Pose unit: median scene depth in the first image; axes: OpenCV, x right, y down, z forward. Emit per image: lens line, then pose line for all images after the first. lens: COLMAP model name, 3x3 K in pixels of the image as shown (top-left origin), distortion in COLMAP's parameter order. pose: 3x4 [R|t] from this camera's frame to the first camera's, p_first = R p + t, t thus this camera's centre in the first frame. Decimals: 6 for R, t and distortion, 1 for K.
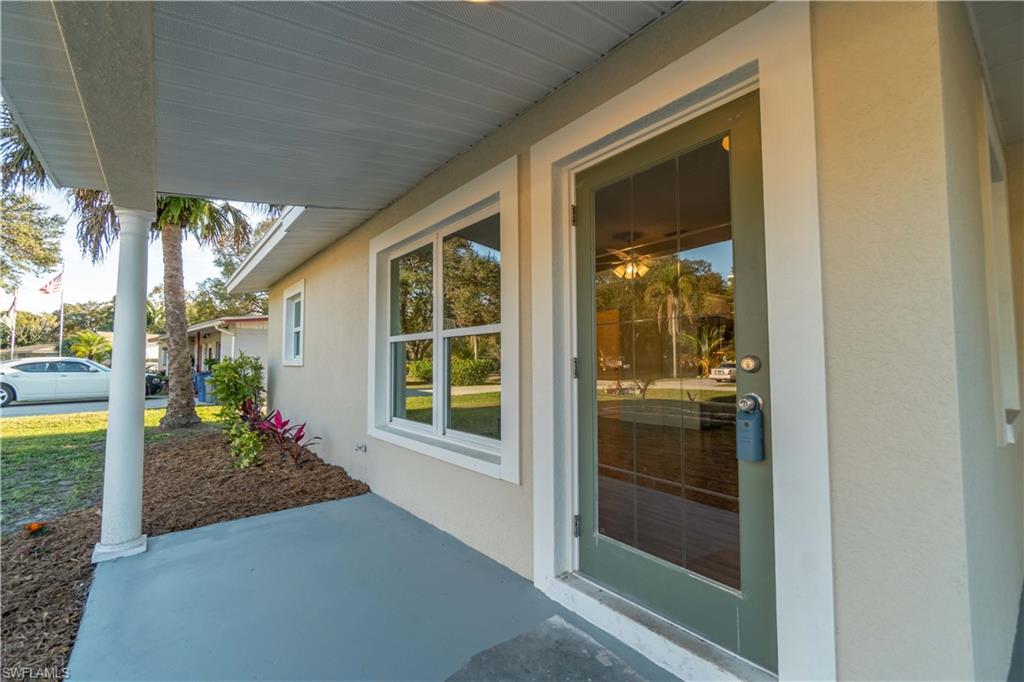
lens RADIAL K [[438.1, 0, 510.1], [0, 438.1, 339.1], [0, 0, 1]] dist [-0.009031, 0.002763]
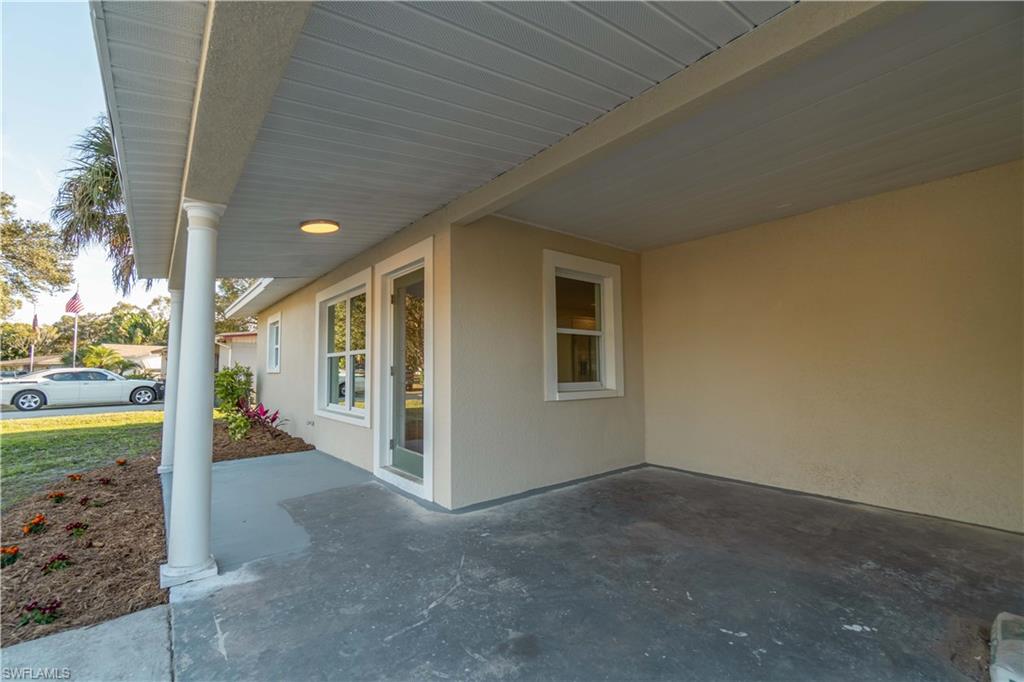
lens RADIAL K [[438.1, 0, 510.1], [0, 438.1, 339.0], [0, 0, 1]] dist [-0.009031, 0.002763]
pose [[0.999947, -0.008029, 0.006377, 0.272978], [0.008130, 0.999839, -0.015995, -0.019818], [-0.006248, 0.016046, 0.999852, -0.436711]]
